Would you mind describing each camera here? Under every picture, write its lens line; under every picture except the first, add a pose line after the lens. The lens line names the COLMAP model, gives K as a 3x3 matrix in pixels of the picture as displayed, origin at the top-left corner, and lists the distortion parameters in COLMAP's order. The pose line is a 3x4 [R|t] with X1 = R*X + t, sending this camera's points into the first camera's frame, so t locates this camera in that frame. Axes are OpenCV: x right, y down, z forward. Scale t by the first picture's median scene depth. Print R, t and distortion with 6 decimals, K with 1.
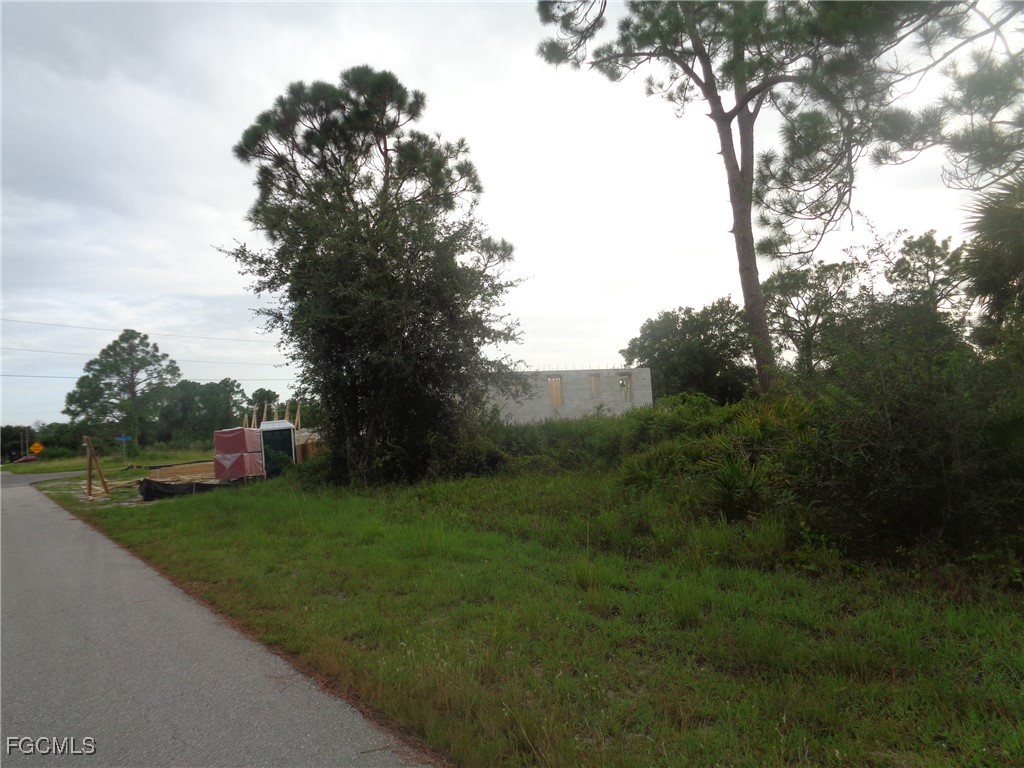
lens RADIAL K [[746.9, 0, 512.2], [0, 746.9, 387.5], [0, 0, 1]] dist [-0.008309, -0.002538]
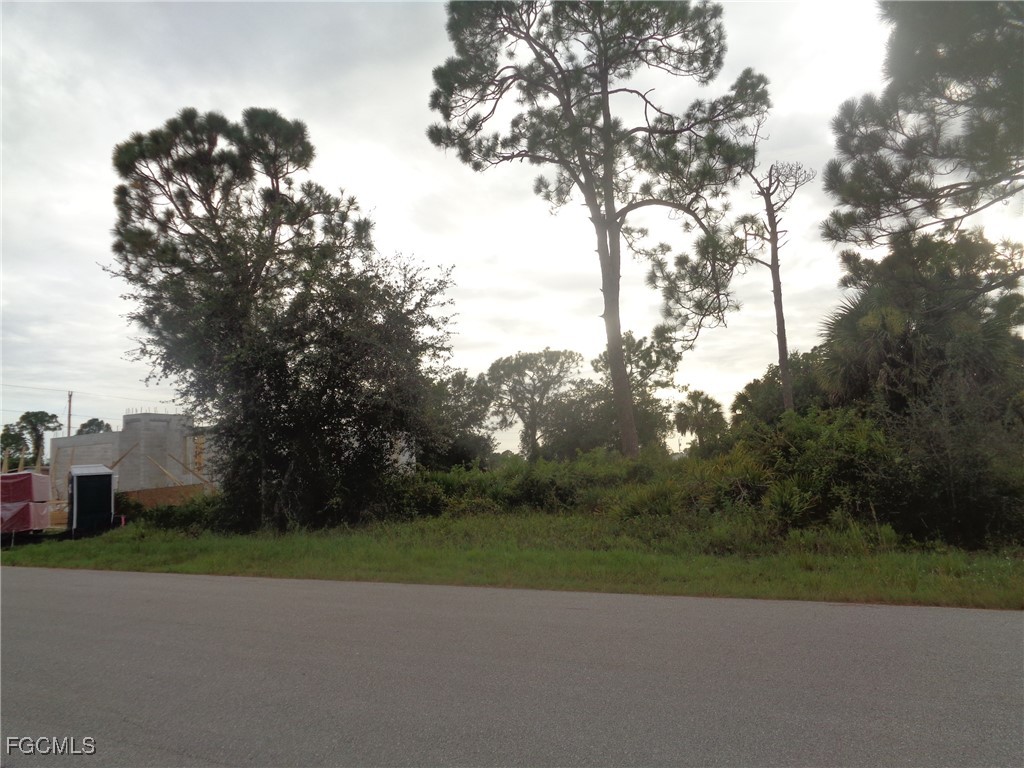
lens RADIAL K [[746.9, 0, 512.9], [0, 746.9, 380.8], [0, 0, 1]] dist [-0.008309, -0.002538]
pose [[0.907656, 0.083426, 0.411340, -0.268429], [-0.041298, 0.993043, -0.110277, 0.025770], [-0.417678, 0.083106, 0.904786, -0.010392]]
